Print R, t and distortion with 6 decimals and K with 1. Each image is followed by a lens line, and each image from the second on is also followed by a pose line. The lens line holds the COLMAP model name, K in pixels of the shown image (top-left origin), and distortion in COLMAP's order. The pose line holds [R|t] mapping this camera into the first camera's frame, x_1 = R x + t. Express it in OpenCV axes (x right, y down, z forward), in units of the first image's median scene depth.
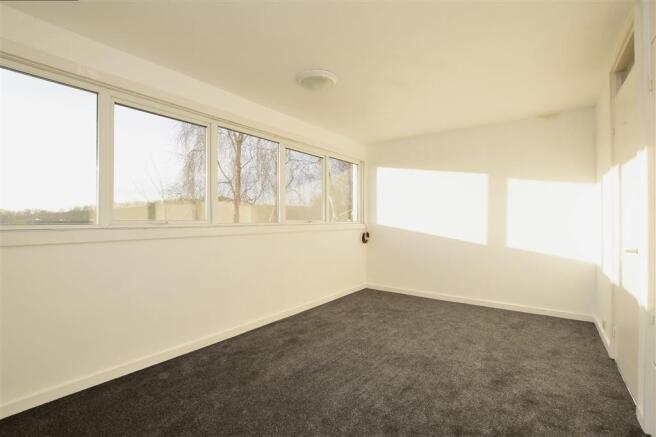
lens RADIAL K [[293.4, 0, 328.0], [0, 293.4, 218.5], [0, 0, 1]] dist [-0.030900, 0.000245]
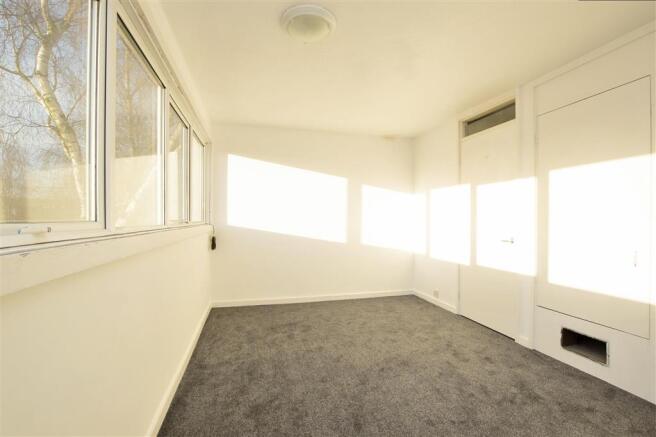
lens RADIAL K [[303.8, 0, 328.0], [0, 303.8, 218.5], [0, 0, 1]] dist [-0.033627, 0.000096]
pose [[0.618526, 0.007041, 0.785733, -0.461012], [-0.004734, 0.999975, -0.005234, 0.006109], [-0.785750, -0.000482, 0.618544, 0.406174]]
